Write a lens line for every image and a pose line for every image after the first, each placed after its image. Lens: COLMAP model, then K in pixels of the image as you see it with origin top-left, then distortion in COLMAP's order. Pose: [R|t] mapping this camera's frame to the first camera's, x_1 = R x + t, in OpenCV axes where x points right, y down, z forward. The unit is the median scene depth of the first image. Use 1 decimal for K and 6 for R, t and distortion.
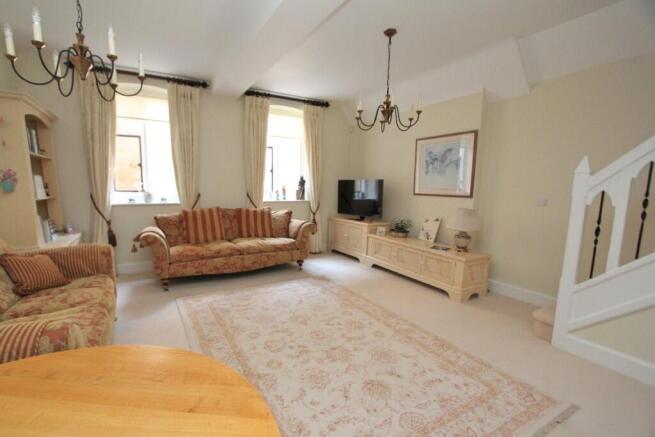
lens RADIAL K [[301.0, 0, 315.0], [0, 301.0, 226.4], [0, 0, 1]] dist [-0.013398, 0.000137]
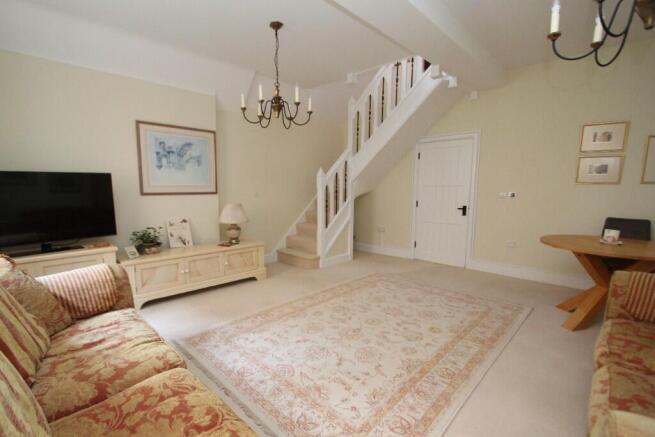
lens RADIAL K [[301.0, 0, 315.0], [0, 301.0, 226.4], [0, 0, 1]] dist [-0.013398, 0.000137]
pose [[-0.267956, -0.138736, 0.953390, -0.660808], [0.131563, 0.975038, 0.178863, -0.137472], [-0.954406, 0.173358, -0.243015, 1.013883]]
